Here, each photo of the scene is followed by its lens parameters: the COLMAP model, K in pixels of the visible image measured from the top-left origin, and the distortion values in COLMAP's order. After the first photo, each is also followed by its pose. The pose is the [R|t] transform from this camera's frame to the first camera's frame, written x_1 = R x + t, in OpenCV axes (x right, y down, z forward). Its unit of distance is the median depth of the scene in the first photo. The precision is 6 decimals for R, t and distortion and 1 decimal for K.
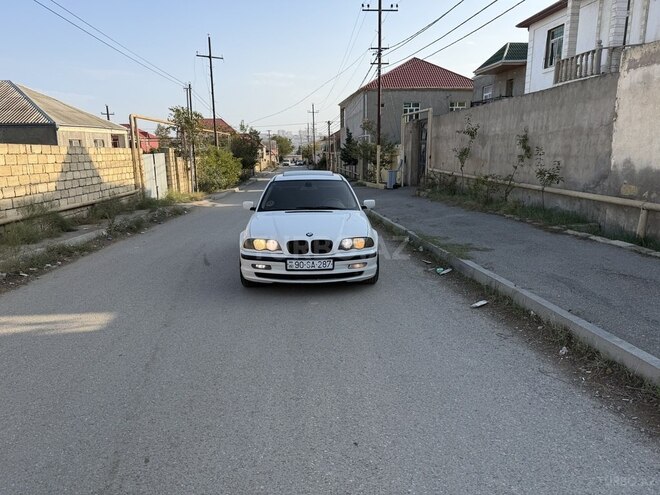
lens RADIAL K [[463.7, 0, 326.0], [0, 463.7, 251.7], [0, 0, 1]] dist [0.033283, -0.039809]
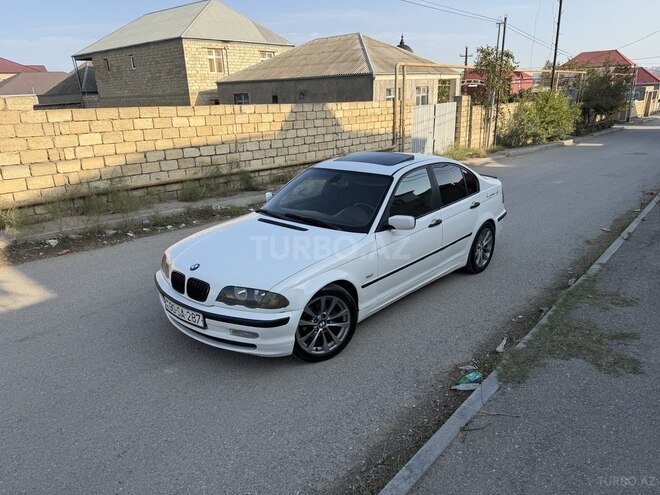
lens RADIAL K [[464.2, 0, 330.4], [0, 464.2, 244.2], [0, 0, 1]] dist [0.070103, -0.094958]
pose [[0.721683, 0.198343, -0.663200, 0.335141], [-0.127596, 0.979771, 0.154172, -0.122606], [0.680363, -0.026642, 0.732391, 0.387403]]
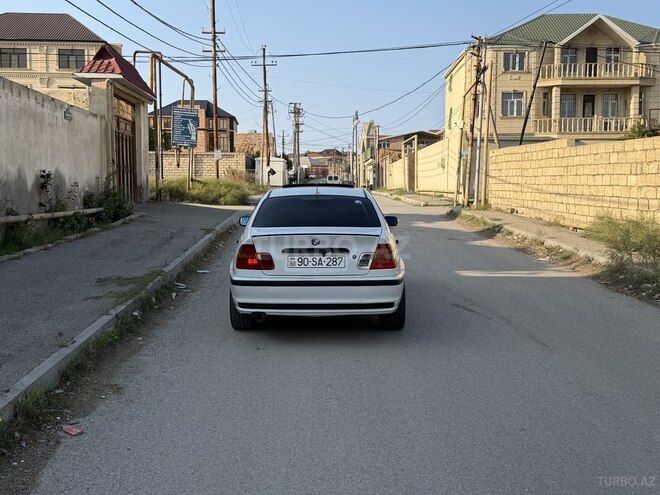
lens RADIAL K [[815.9, 0, 326.8], [0, 815.9, 247.0], [0, 0, 1]] dist [0.201493, -0.441794]
pose [[-0.999097, 0.010870, 0.041084, -0.087405], [0.022031, 0.959173, 0.281961, -0.371801], [-0.036342, 0.282611, -0.958546, 1.903161]]
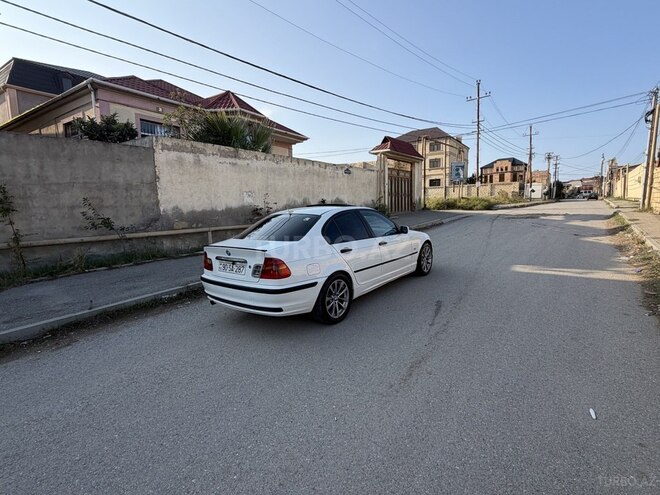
lens RADIAL K [[337.0, 0, 327.6], [0, 337.0, 247.6], [0, 0, 1]] dist [-0.000761, -0.000396]
pose [[-0.754199, -0.040496, 0.655396, -0.435170], [0.182813, 0.945687, 0.268805, -0.240856], [-0.630685, 0.322548, -0.705833, 1.318261]]
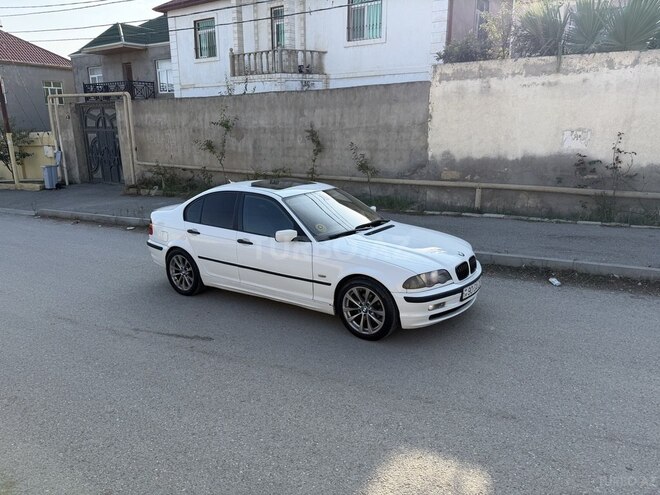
lens RADIAL K [[459.3, 0, 323.6], [0, 459.3, 247.3], [0, 0, 1]] dist [0.127765, -0.217153]
pose [[0.619856, -0.192058, 0.760850, -0.523167], [0.174218, 0.979071, 0.105208, -0.113905], [-0.765132, 0.067340, 0.640343, 0.386970]]
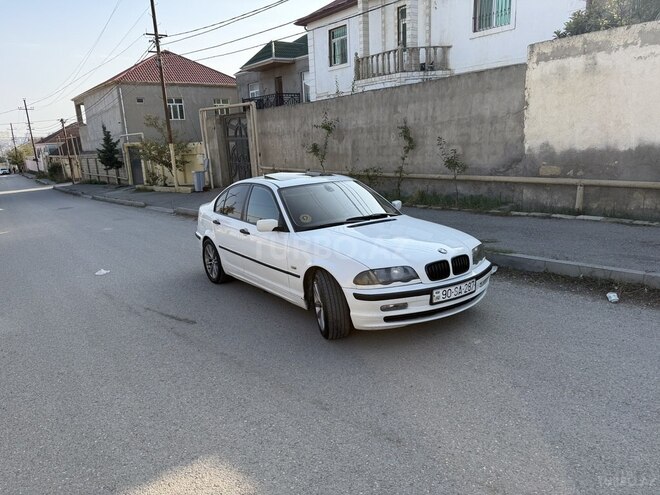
lens RADIAL K [[466.9, 0, 322.7], [0, 466.9, 250.1], [0, 0, 1]] dist [0.031120, -0.037050]
pose [[0.848577, -0.150737, 0.507145, -0.355575], [0.152688, 0.987542, 0.038041, -0.059566], [-0.506561, 0.045155, 0.861021, 0.271265]]
